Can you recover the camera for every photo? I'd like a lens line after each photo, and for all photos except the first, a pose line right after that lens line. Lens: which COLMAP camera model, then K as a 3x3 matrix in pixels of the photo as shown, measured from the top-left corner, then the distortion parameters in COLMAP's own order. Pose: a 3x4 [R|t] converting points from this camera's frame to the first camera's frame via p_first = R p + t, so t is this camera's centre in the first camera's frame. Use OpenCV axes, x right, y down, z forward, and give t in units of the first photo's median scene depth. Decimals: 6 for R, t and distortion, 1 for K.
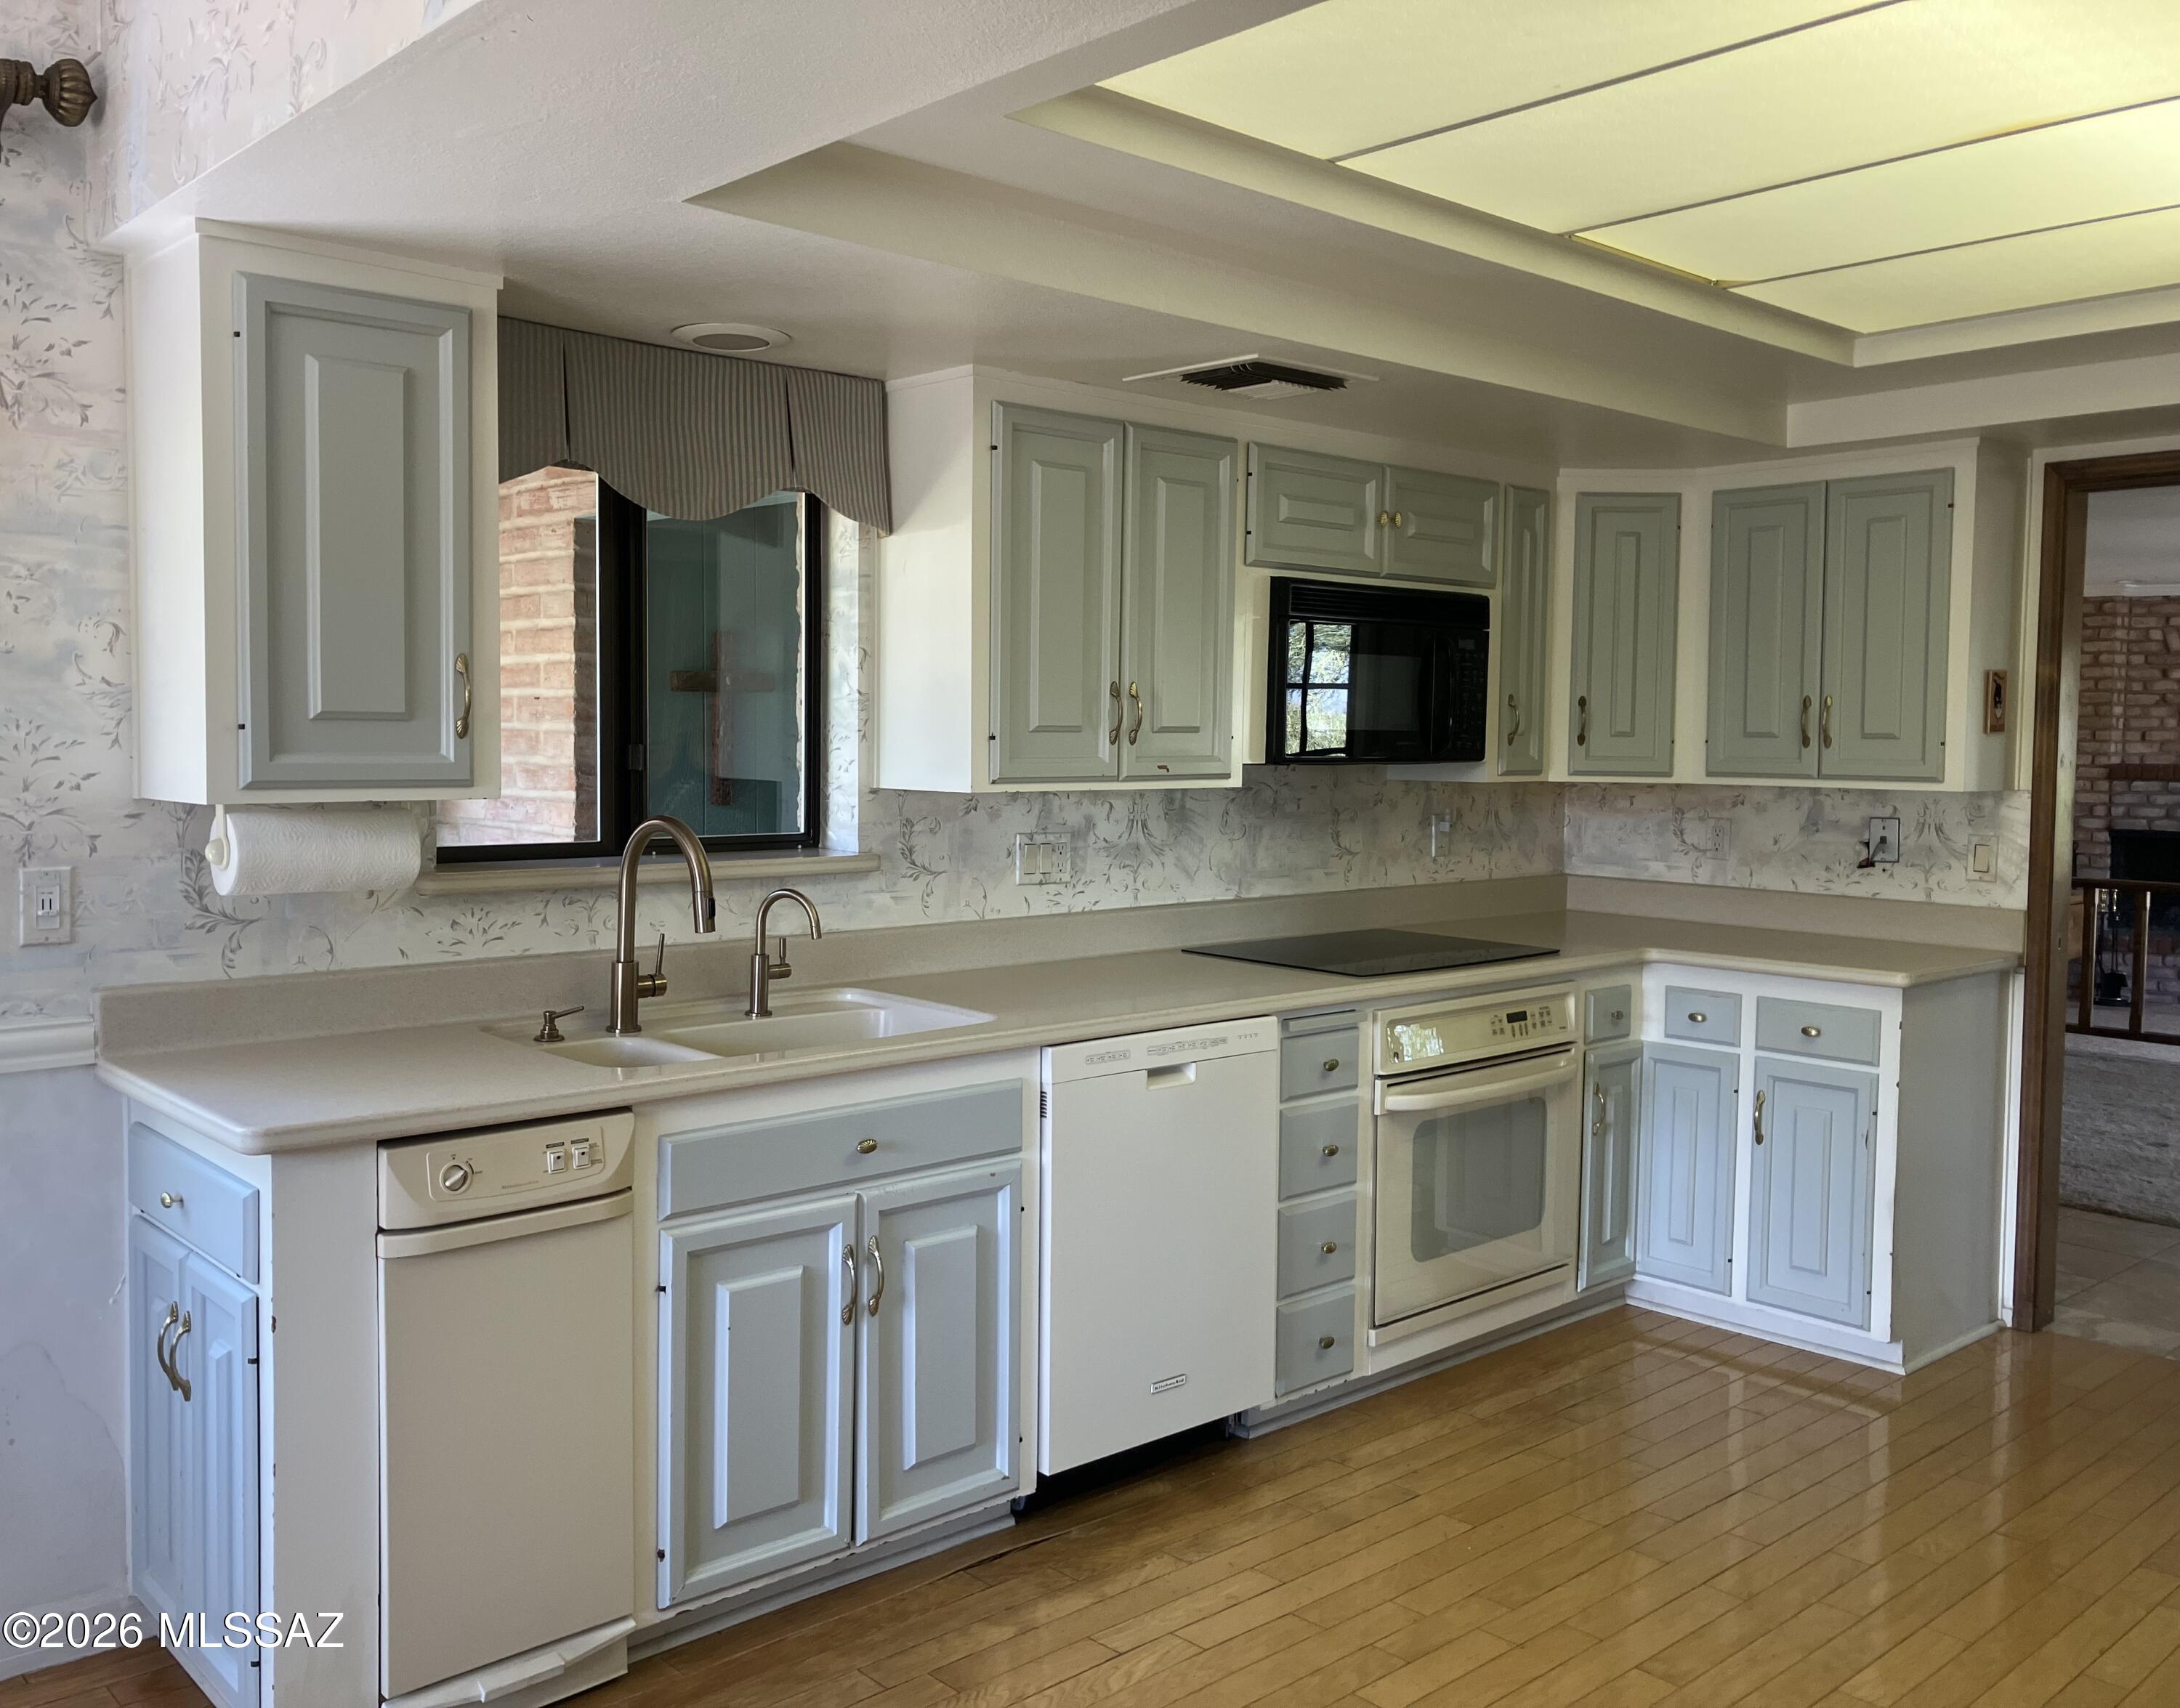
lens RADIAL K [[1887.6, 0, 980.9], [0, 1887.6, 828.5], [0, 0, 1]] dist [0.000538, 0.001623]
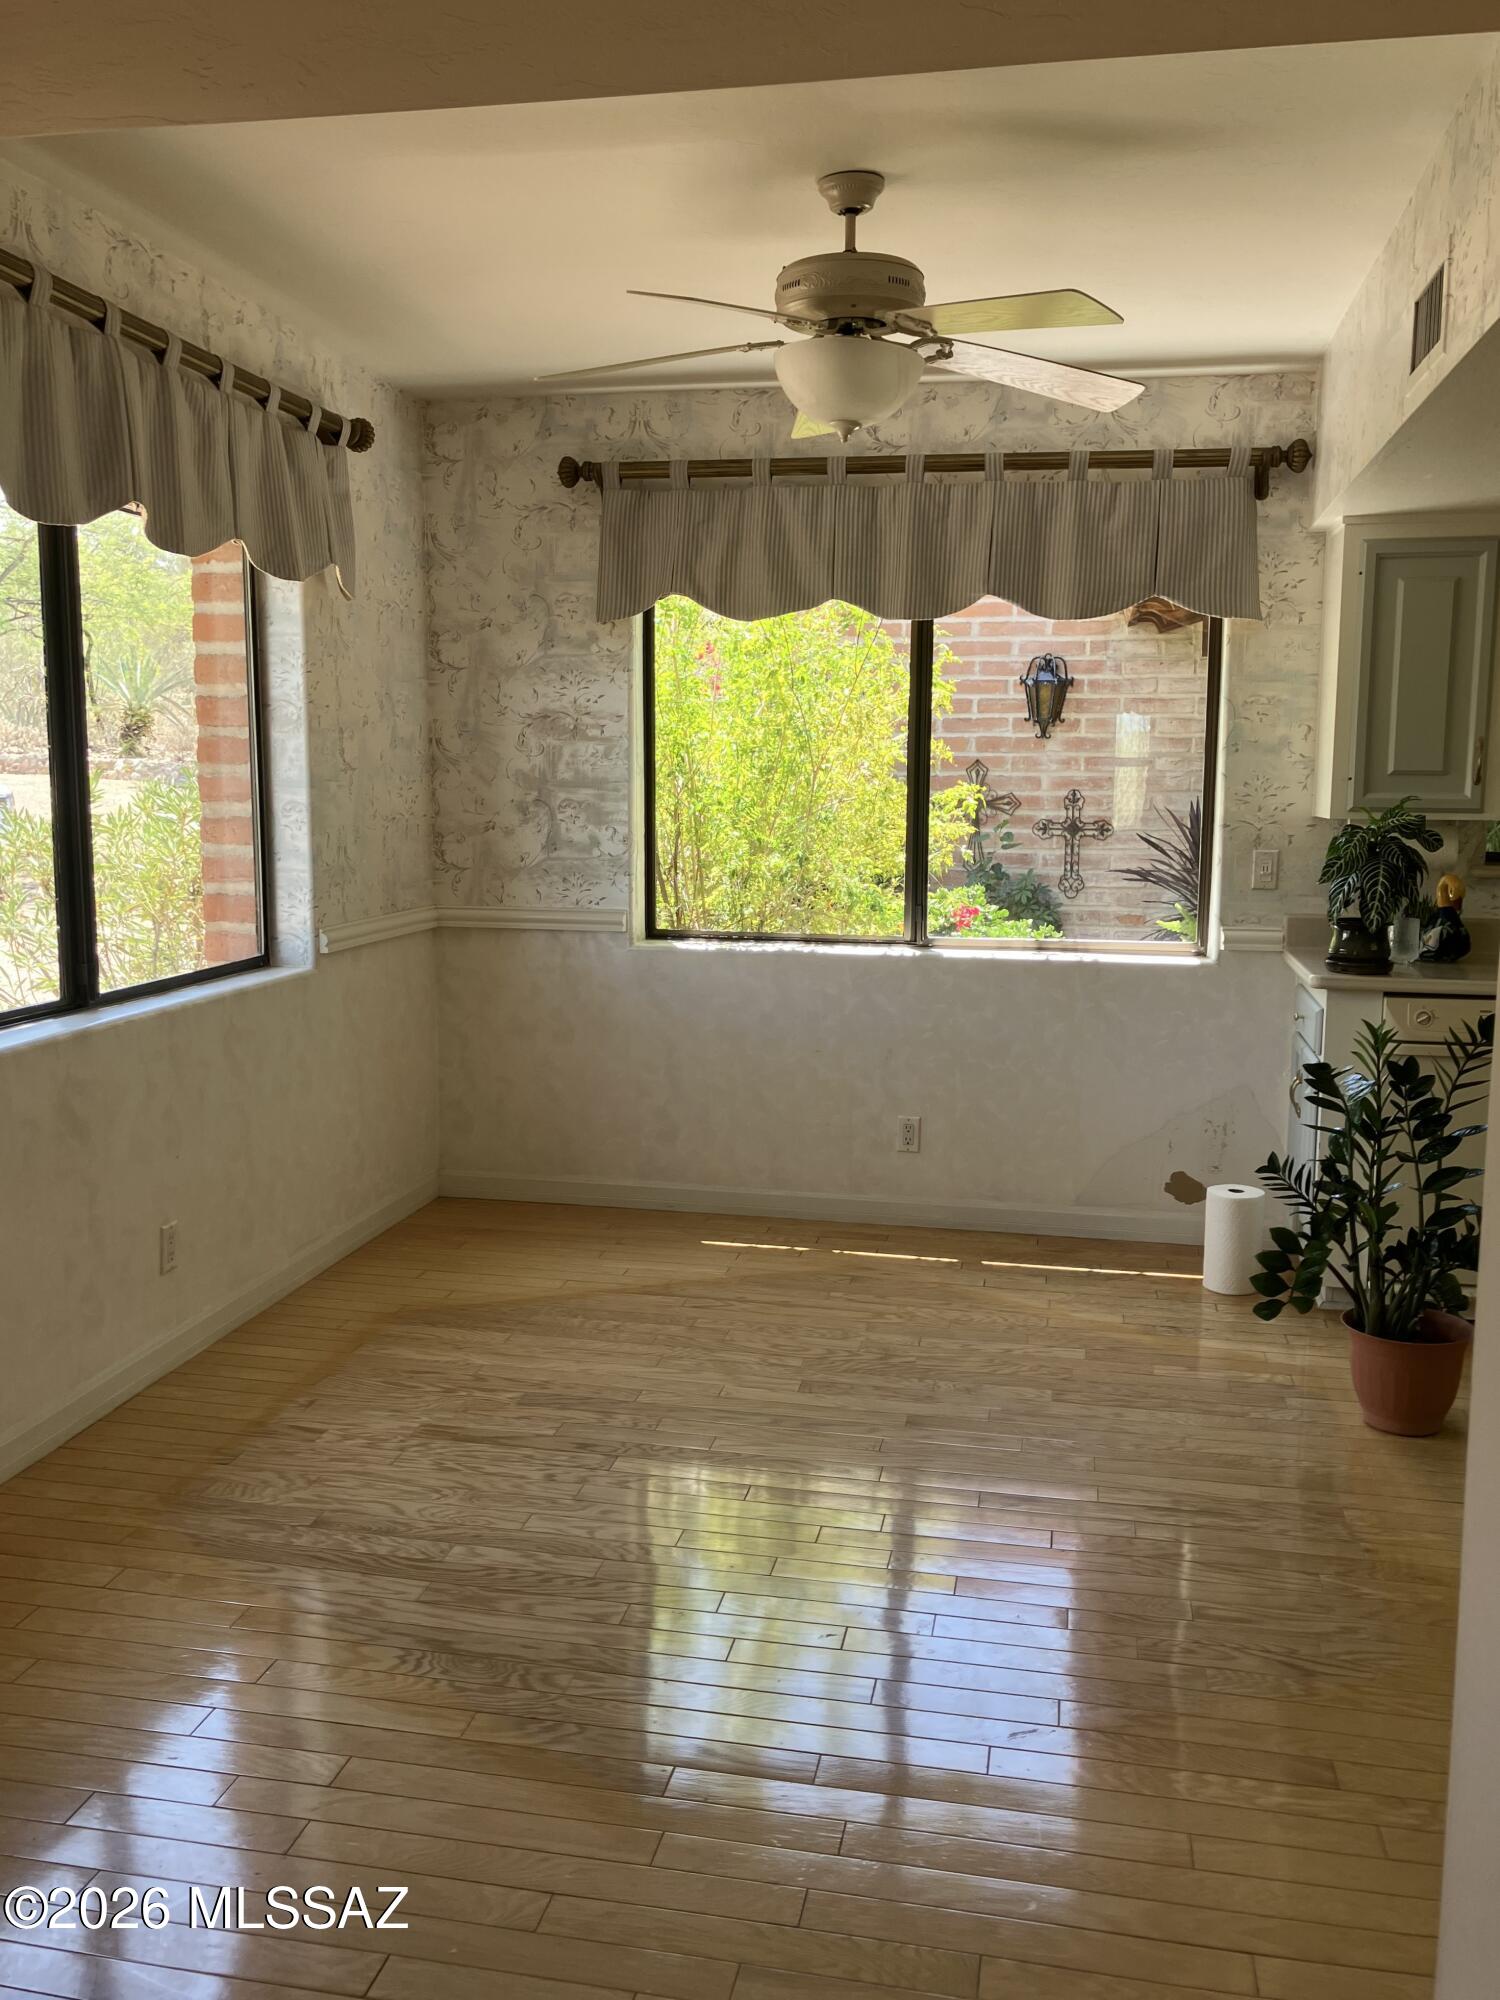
lens RADIAL K [[1687.4, 0, 752.6], [0, 1687.4, 1001.0], [0, 0, 1]] dist [0.046059, -0.051139]
pose [[0.609971, 0.100497, -0.786025, 0.611957], [-0.046431, 0.994754, 0.091152, 0.041930], [0.791062, -0.019104, 0.611438, -0.539983]]
